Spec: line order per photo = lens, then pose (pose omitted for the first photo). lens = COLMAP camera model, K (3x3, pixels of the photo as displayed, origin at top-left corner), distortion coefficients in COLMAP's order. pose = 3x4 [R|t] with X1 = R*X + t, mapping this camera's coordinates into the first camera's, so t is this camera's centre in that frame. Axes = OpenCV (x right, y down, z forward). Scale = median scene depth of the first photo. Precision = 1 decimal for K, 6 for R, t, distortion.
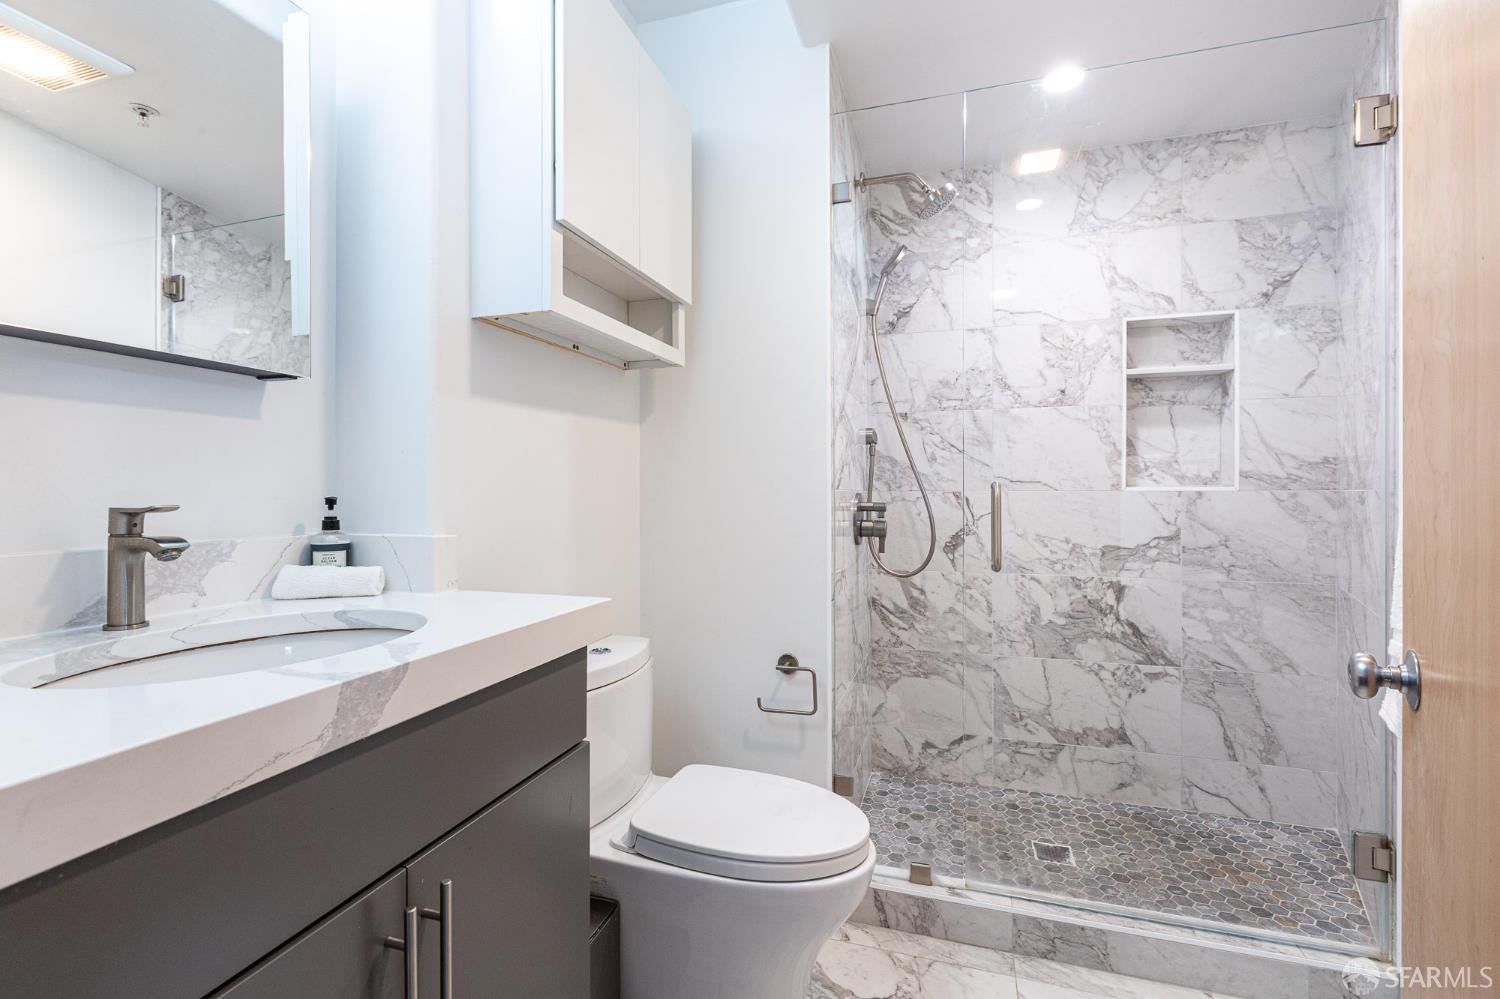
lens RADIAL K [[680.8, 0, 750.0], [0, 680.8, 493.6], [0, 0, 1]] dist [0.004652, 0.000218]
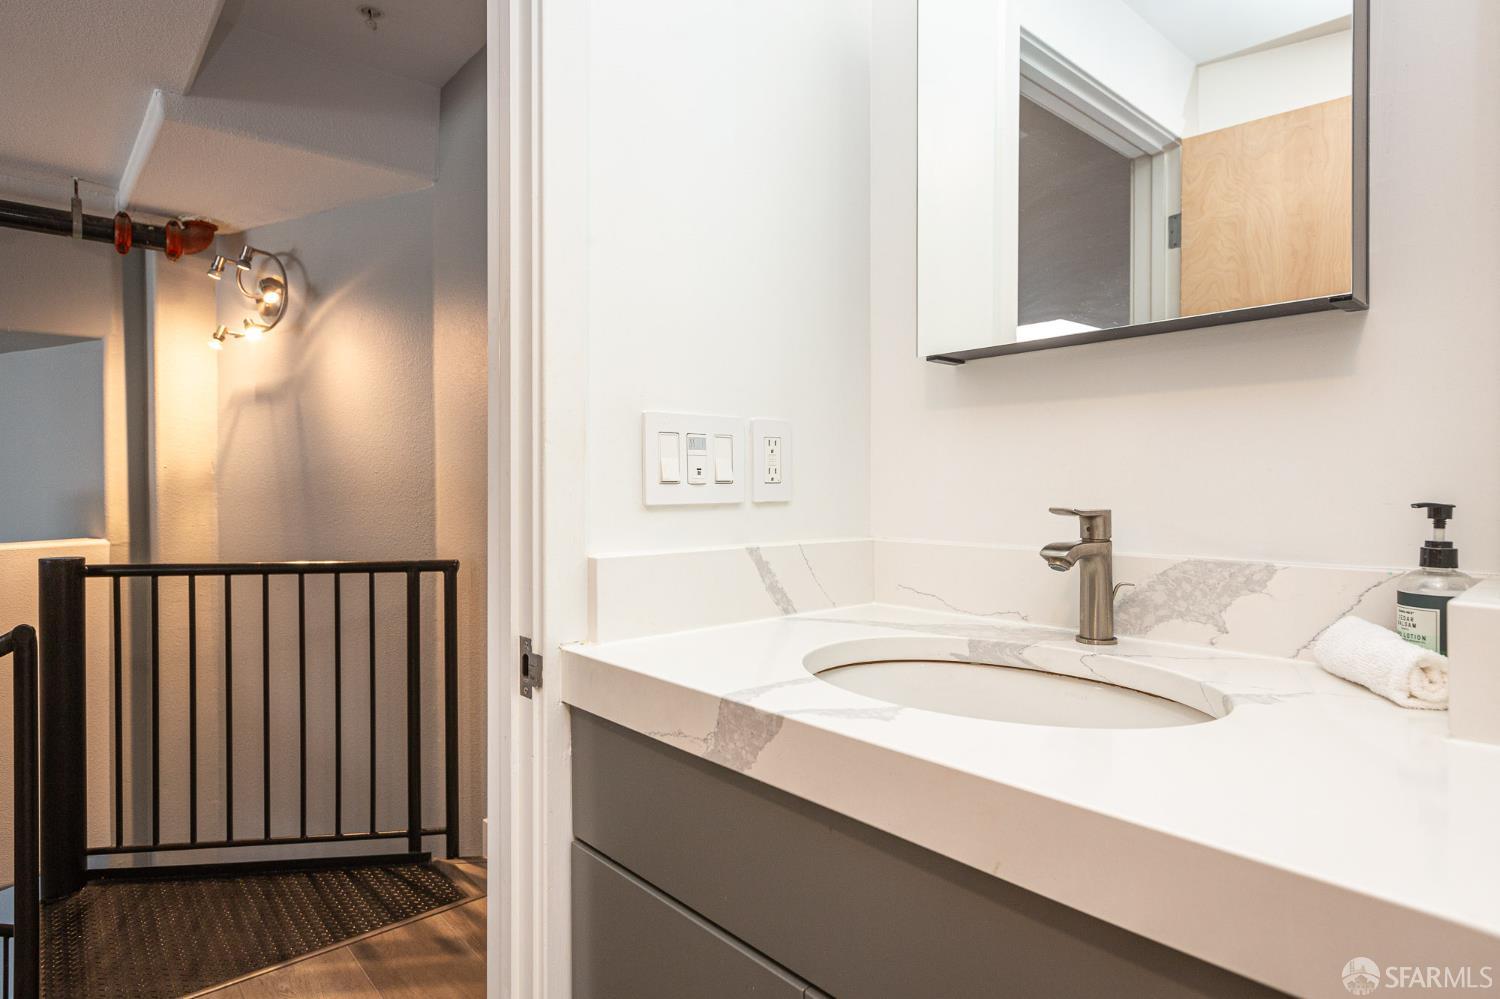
lens RADIAL K [[808.5, 0, 750.0], [0, 808.5, 499.5], [0, 0, 1]] dist [-0.001719, -0.000219]
pose [[-0.513847, 0.015765, -0.857737, 0.220074], [0.001306, 0.999844, 0.017595, -0.011637], [0.857881, 0.007921, -0.513787, 1.040039]]
